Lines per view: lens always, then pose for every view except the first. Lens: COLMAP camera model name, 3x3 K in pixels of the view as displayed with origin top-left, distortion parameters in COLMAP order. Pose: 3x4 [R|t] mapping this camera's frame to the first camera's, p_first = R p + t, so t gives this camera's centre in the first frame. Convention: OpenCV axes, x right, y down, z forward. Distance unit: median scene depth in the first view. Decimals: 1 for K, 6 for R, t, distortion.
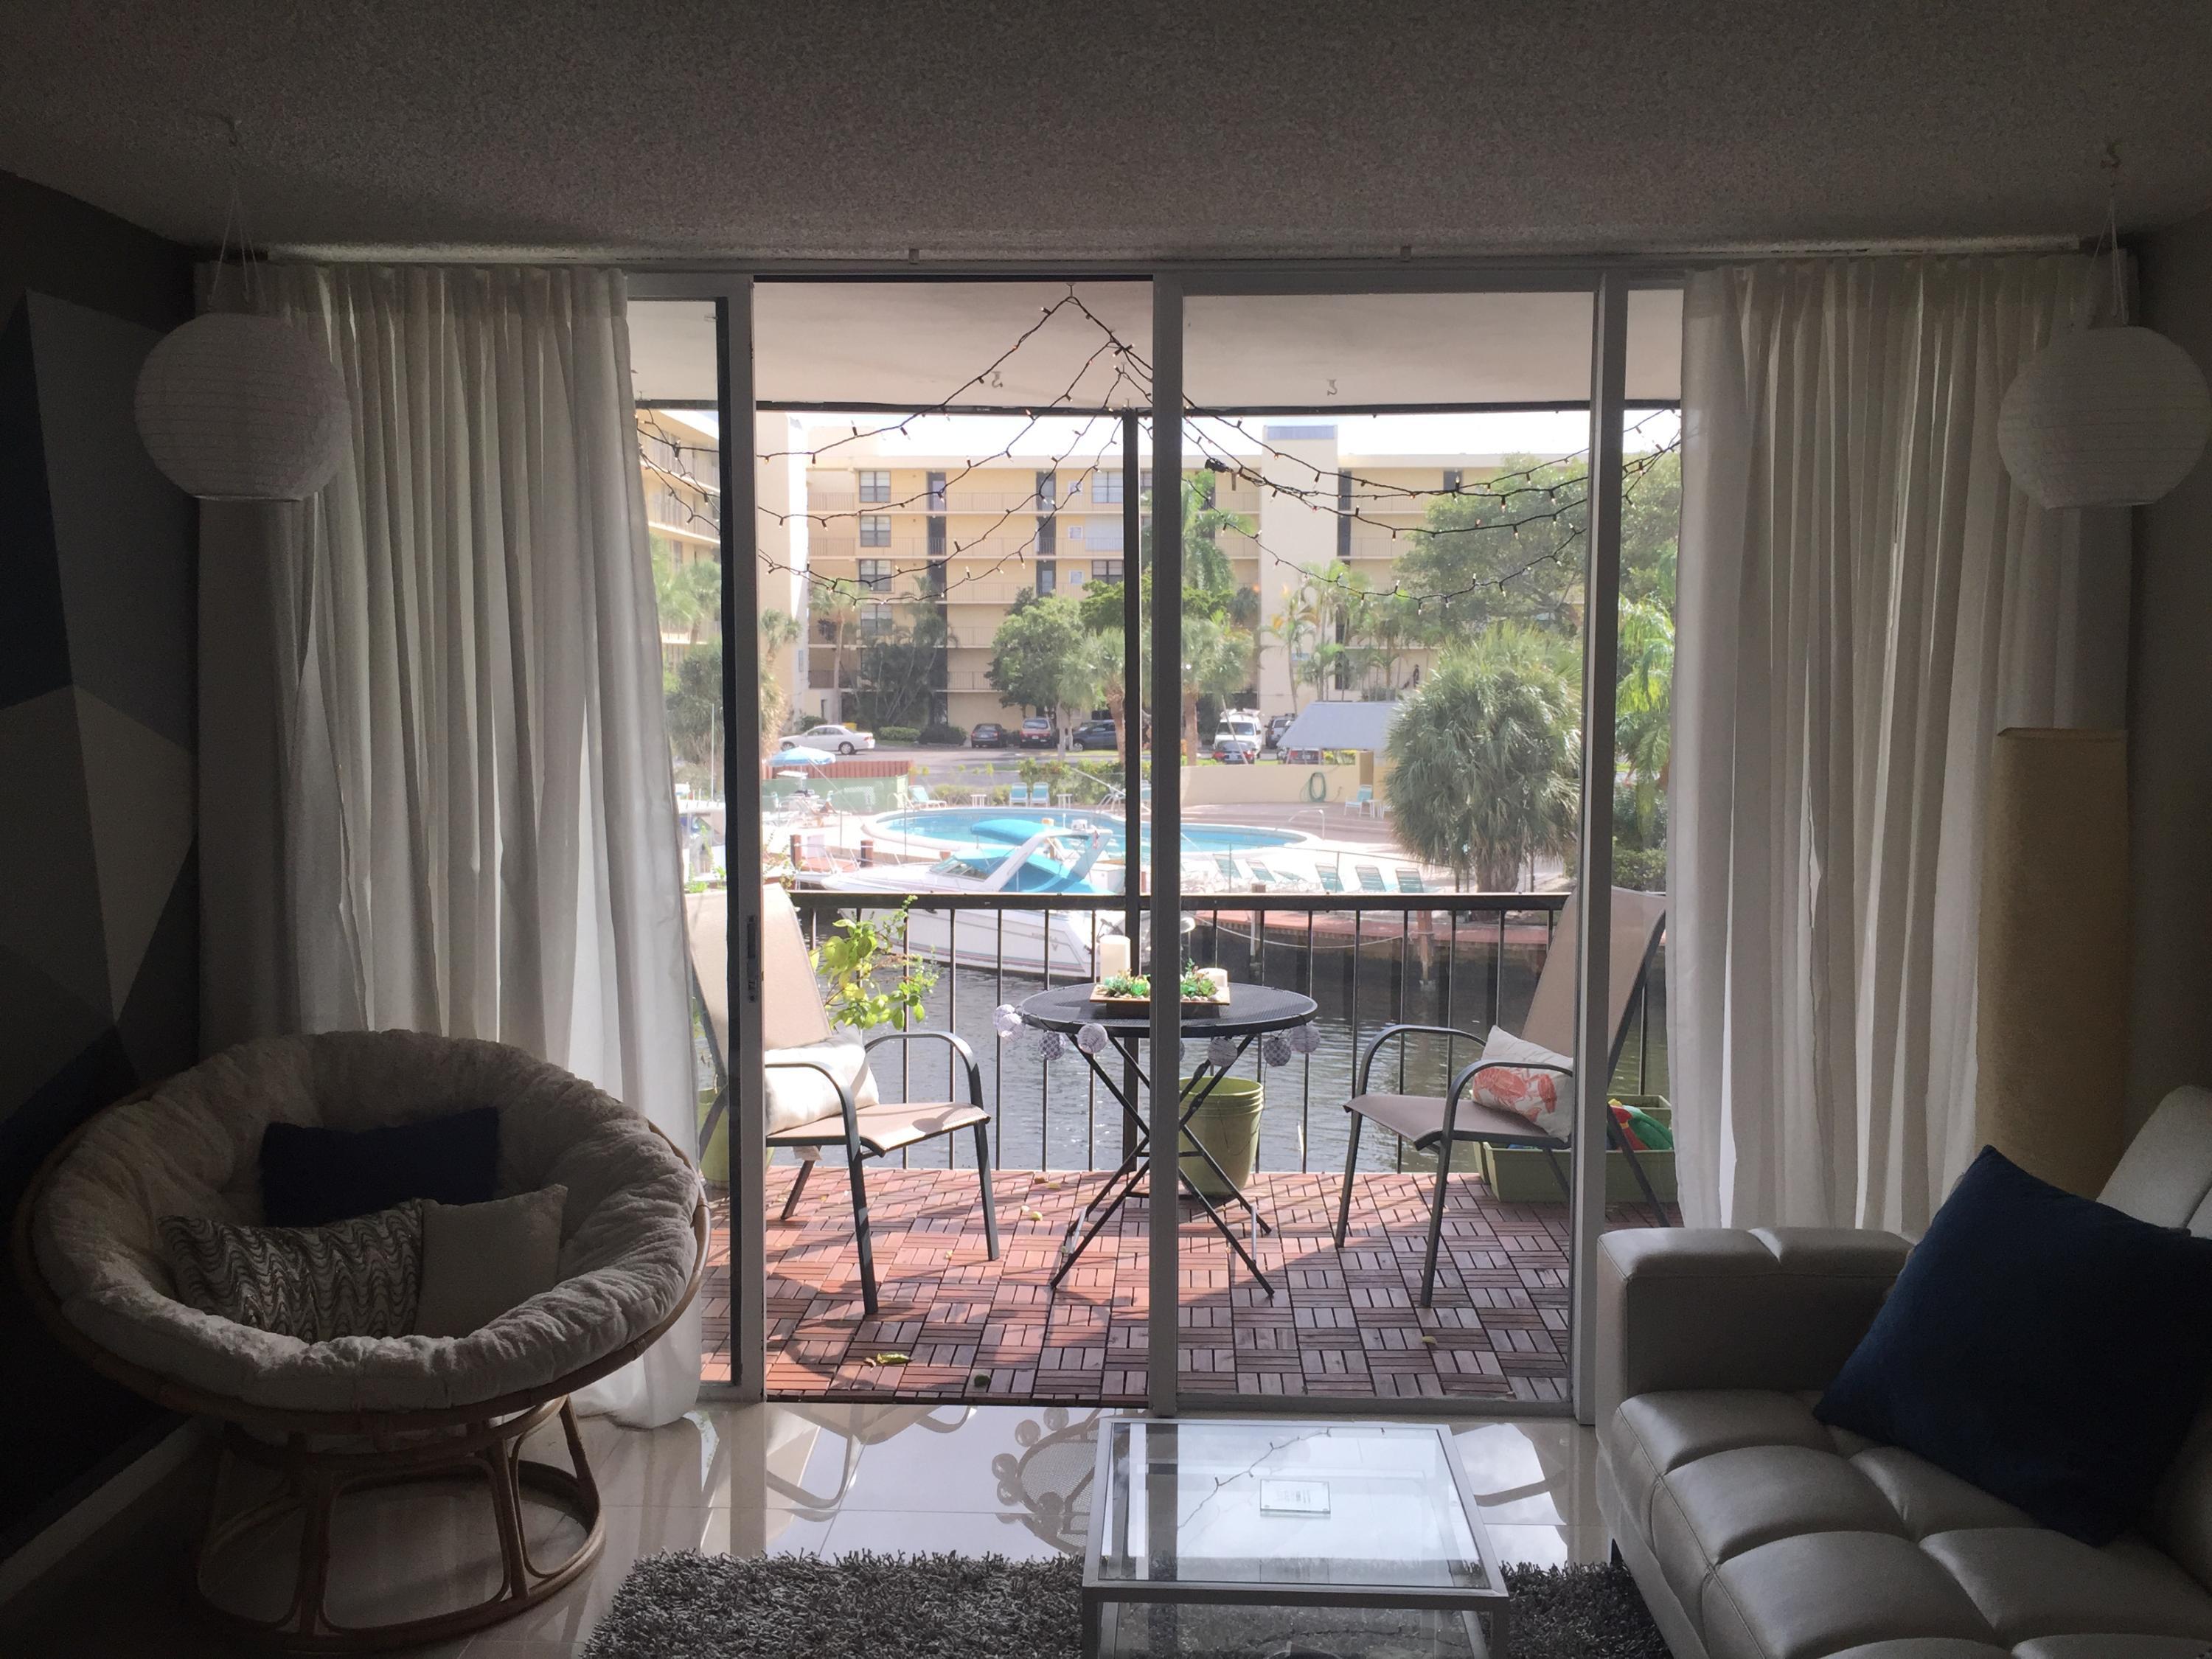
lens RADIAL K [[1891.7, 0, 1114.1], [0, 1891.7, 826.2], [0, 0, 1]] dist [0.080838, -0.110440]
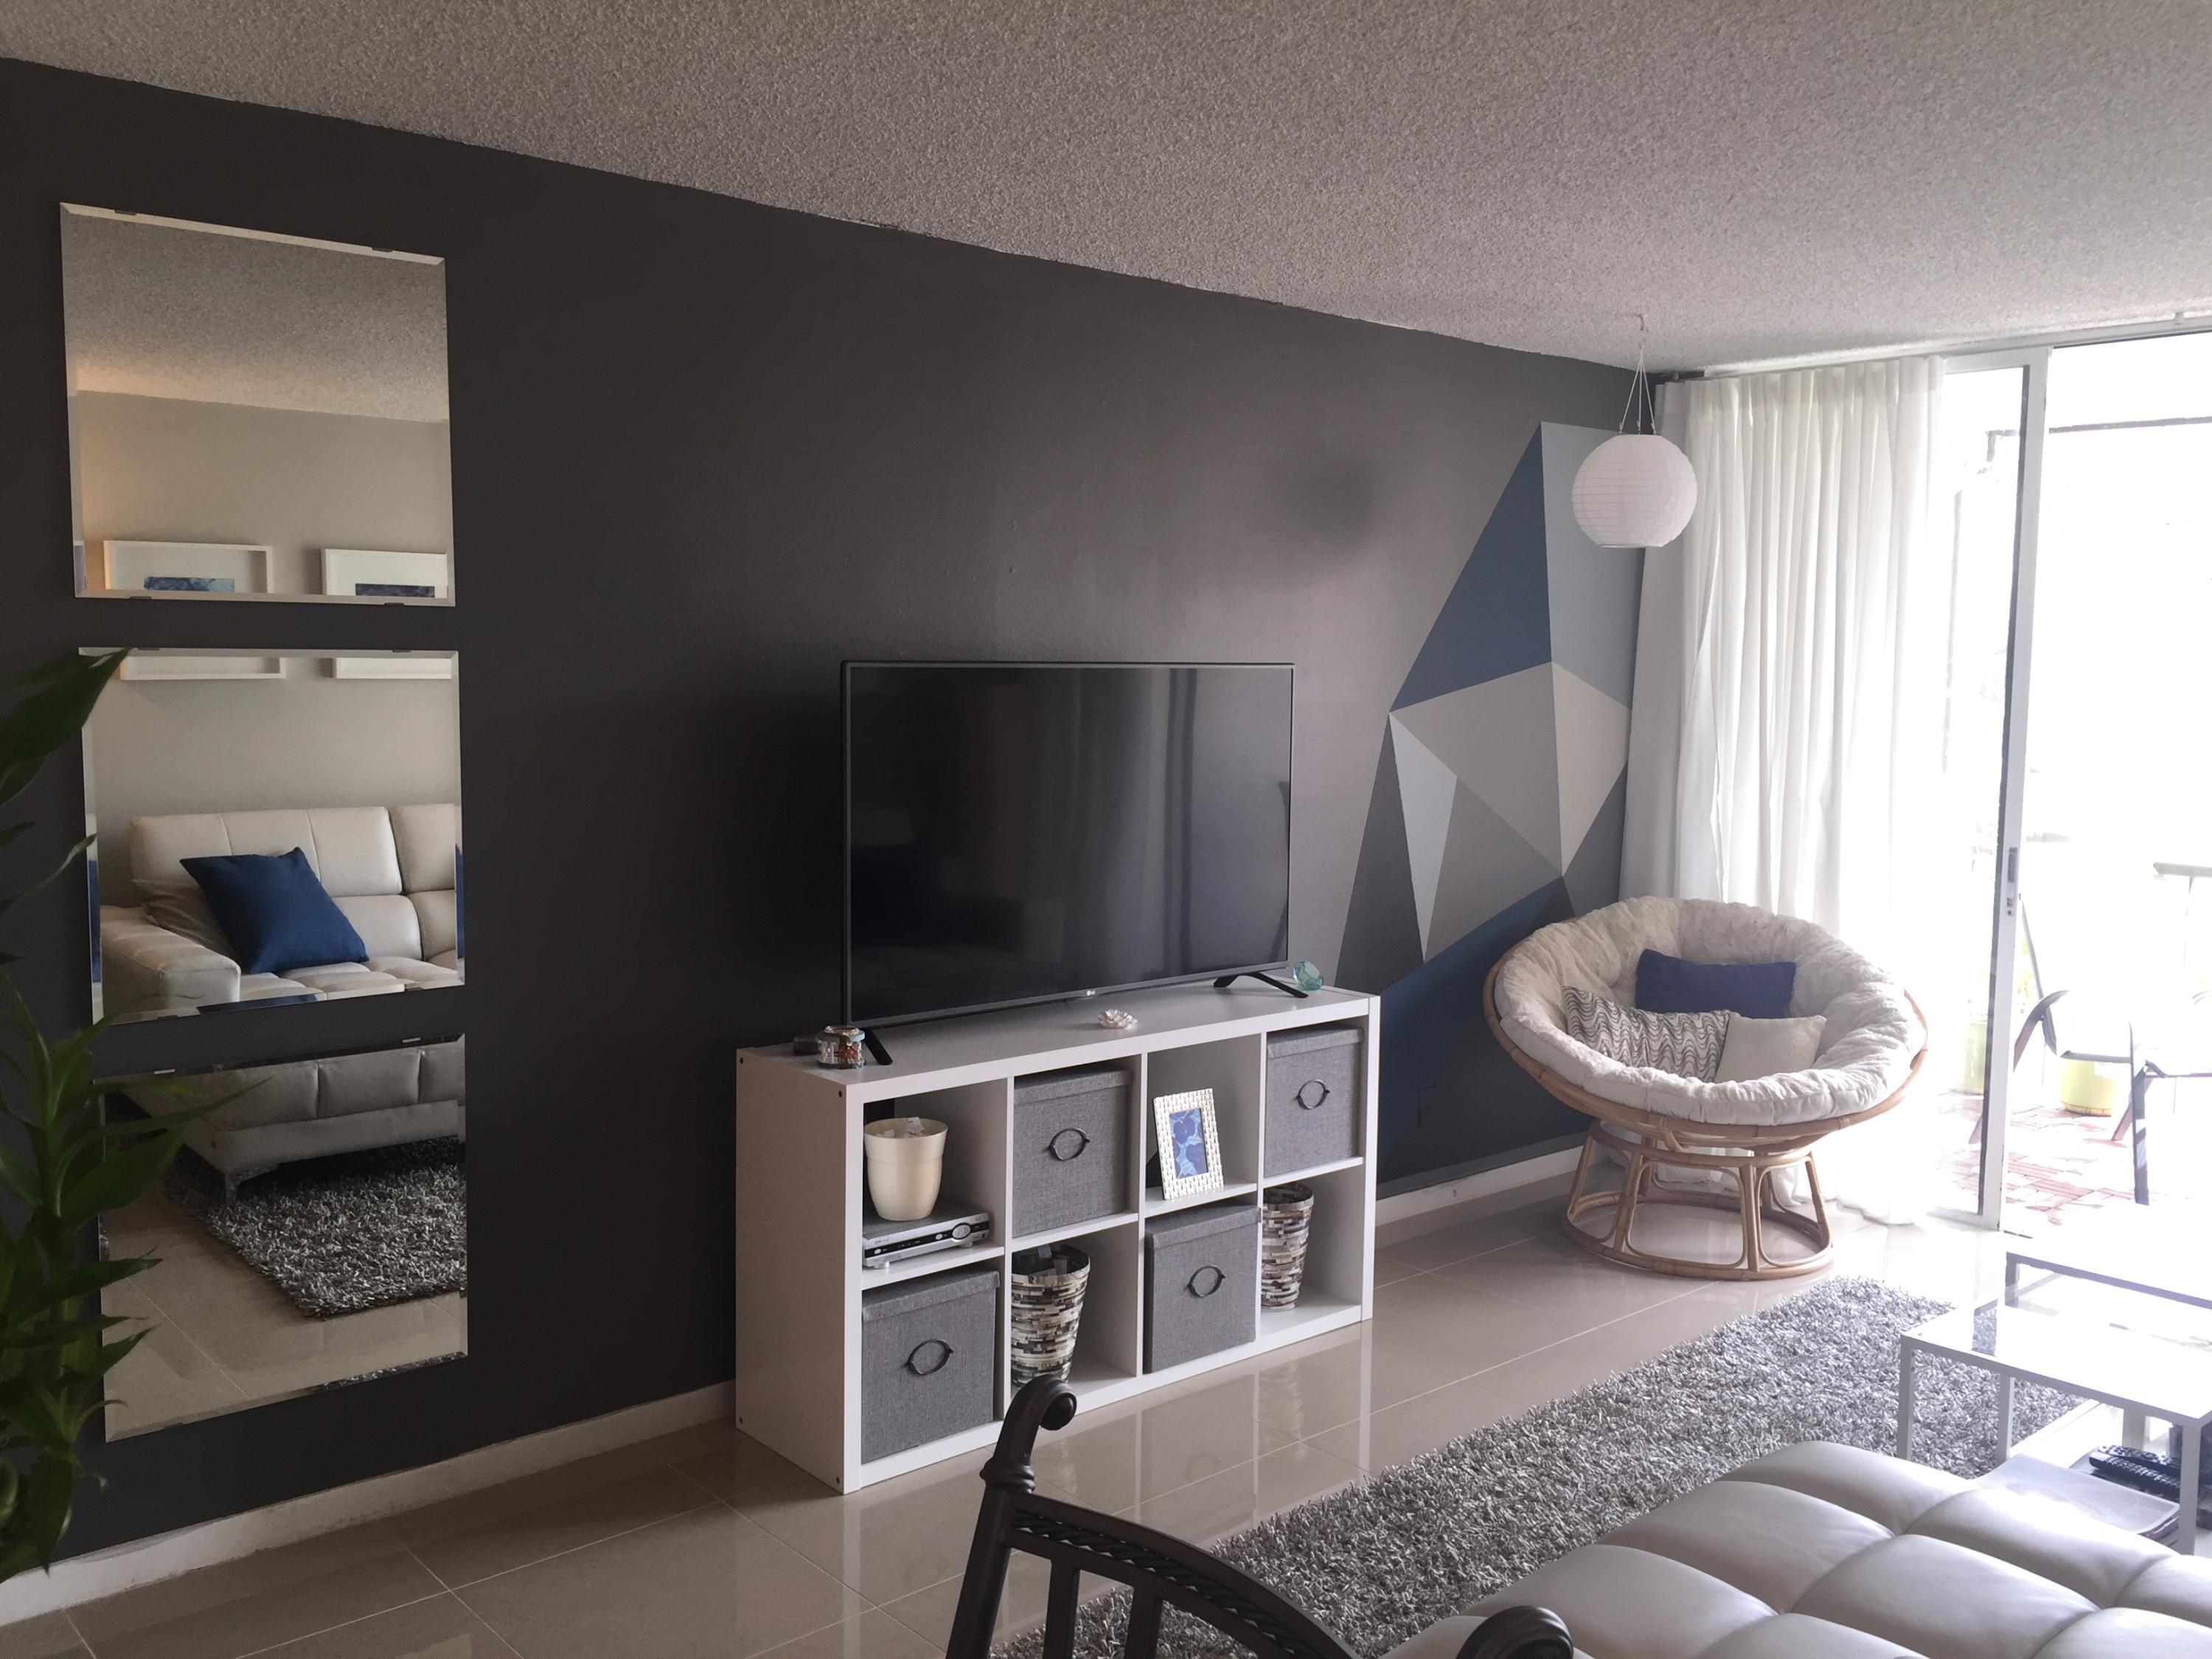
lens RADIAL K [[1891.7, 0, 1111.4], [0, 1891.7, 836.2], [0, 0, 1]] dist [0.080838, -0.110440]
pose [[0.686831, 0.073913, -0.723049, 0.310531], [-0.070113, 0.996914, 0.035308, 0.035475], [0.723428, 0.026445, 0.689893, -0.311389]]
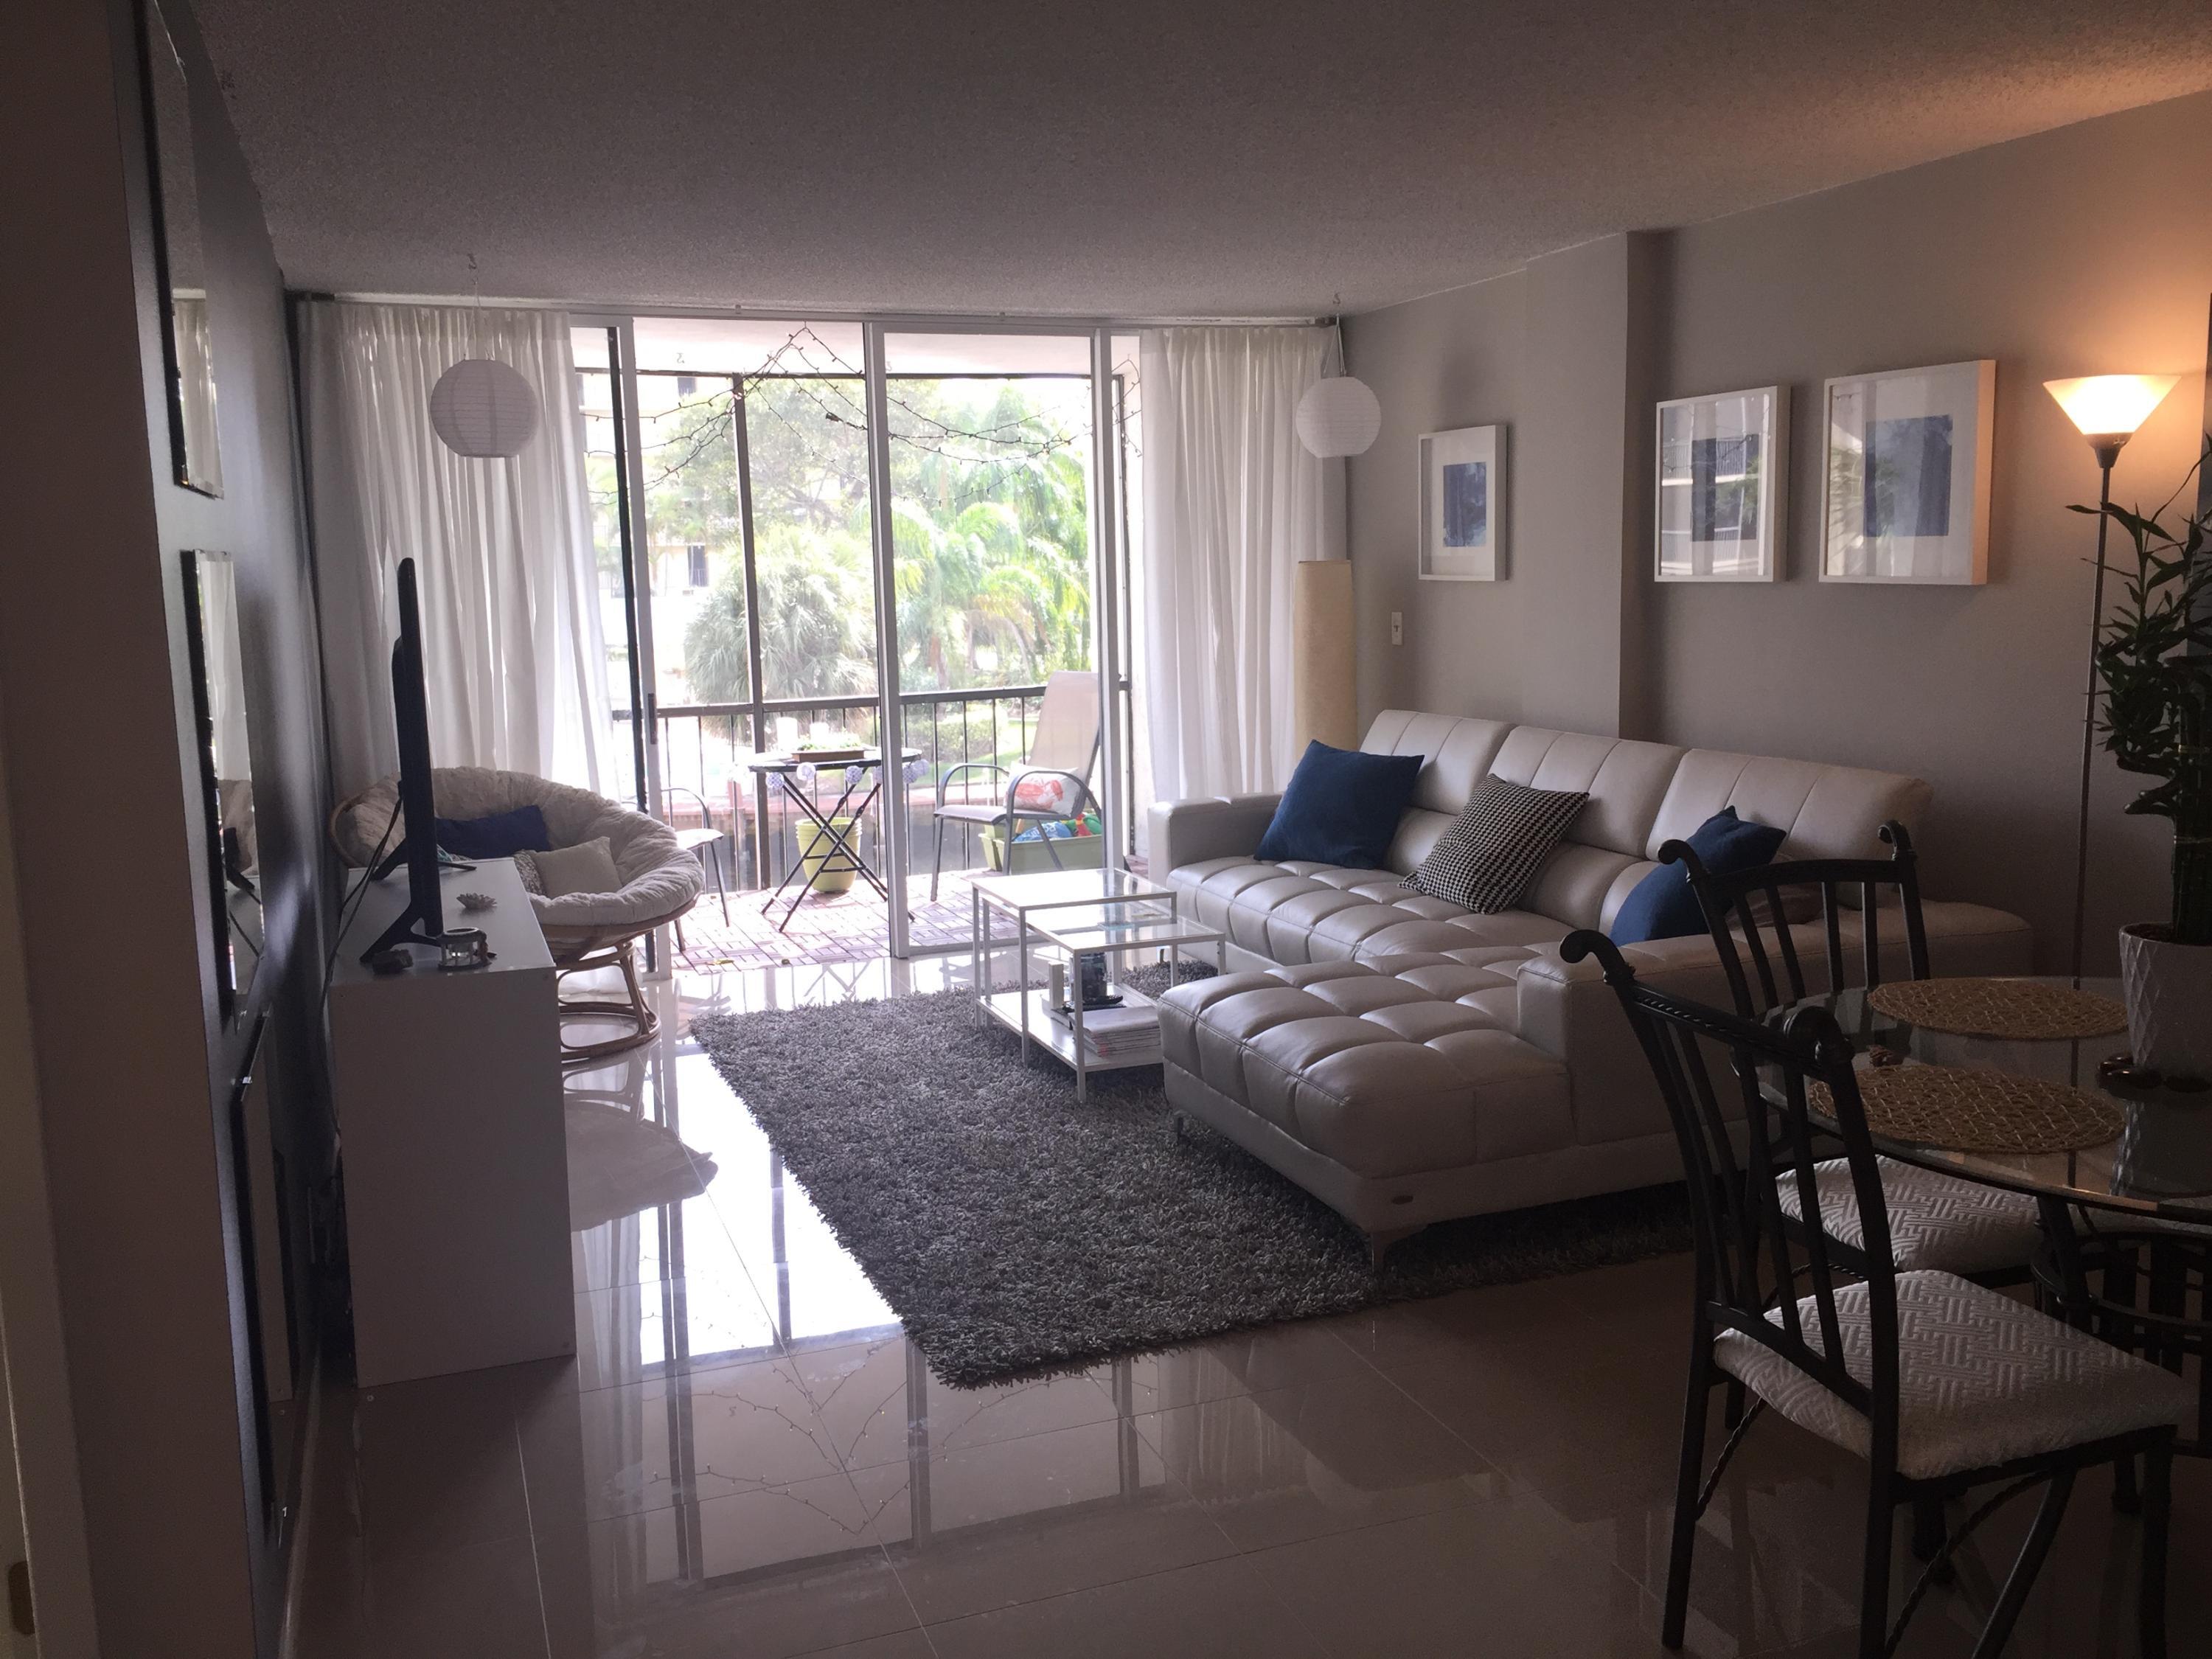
lens RADIAL K [[1891.7, 0, 1114.6], [0, 1891.7, 835.0], [0, 0, 1]] dist [0.080838, -0.110440]
pose [[0.920851, -0.081743, 0.381249, -0.452848], [0.059568, 0.995793, 0.069627, 0.077090], [-0.385337, -0.041406, 0.921846, -0.714557]]
